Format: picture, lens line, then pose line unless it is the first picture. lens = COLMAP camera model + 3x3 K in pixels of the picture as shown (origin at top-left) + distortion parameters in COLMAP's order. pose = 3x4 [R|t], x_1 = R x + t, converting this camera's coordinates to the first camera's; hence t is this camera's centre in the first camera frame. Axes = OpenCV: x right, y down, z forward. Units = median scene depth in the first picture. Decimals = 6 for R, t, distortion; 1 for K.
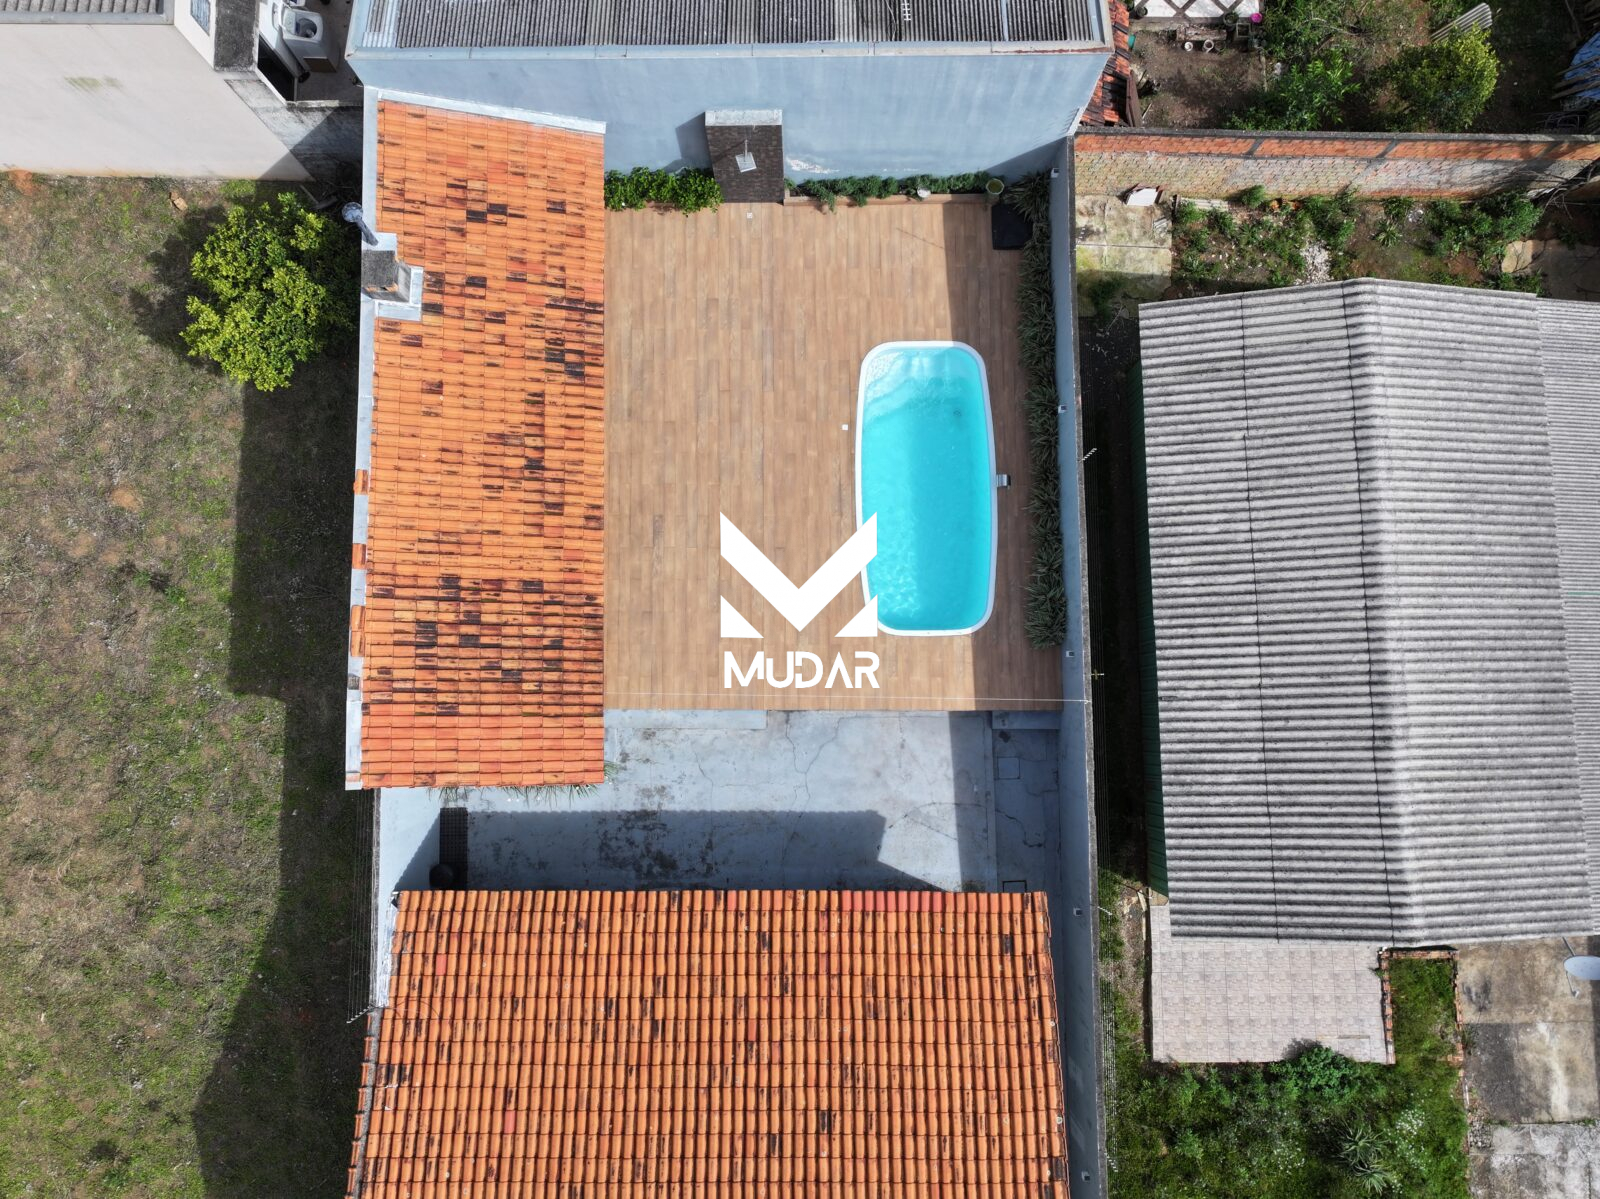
lens RADIAL K [[1127.8, 0, 797.4], [0, 1127.8, 597.5], [0, 0, 1]] dist [-0.007545, 0.019418]
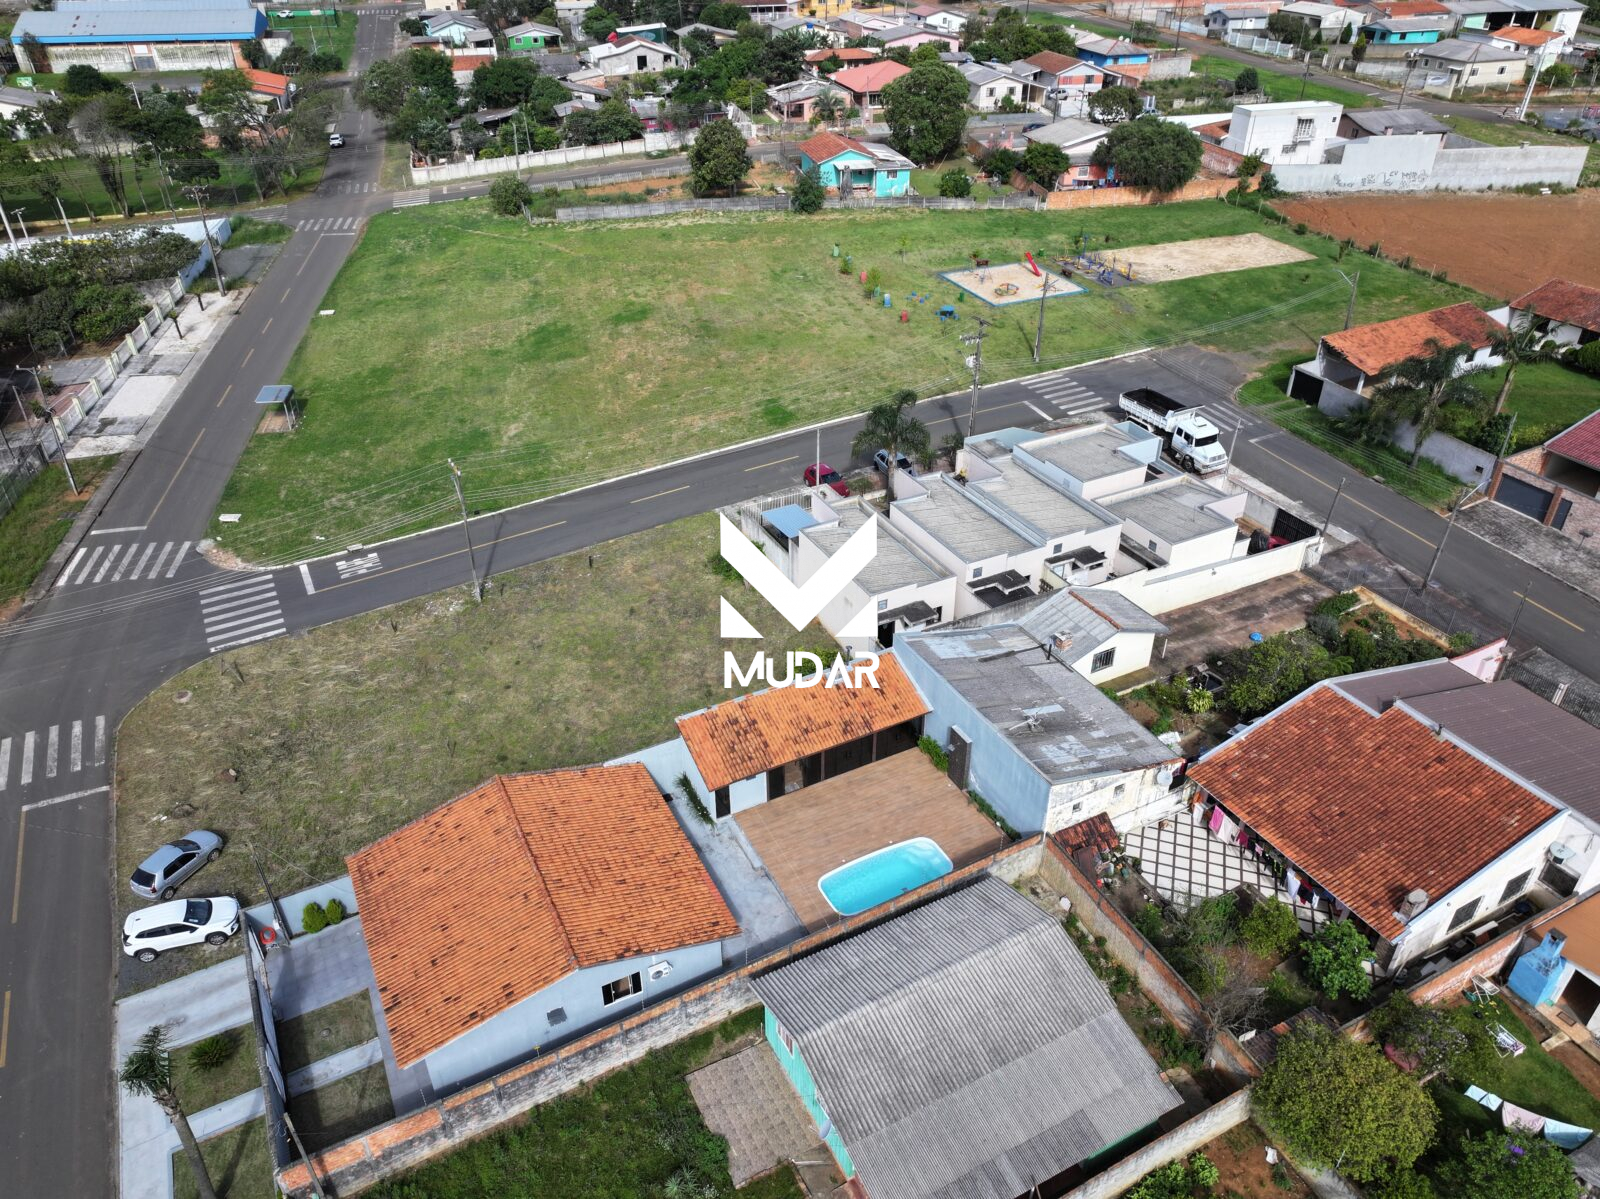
lens RADIAL K [[1127.8, 0, 804.5], [0, 1127.8, 598.6], [0, 0, 1]] dist [-0.007545, 0.019418]
pose [[0.457859, 0.483292, -0.746186, 1.431269], [-0.883948, 0.337055, -0.324085, 0.576502], [0.094878, 0.807974, 0.581529, -0.731199]]
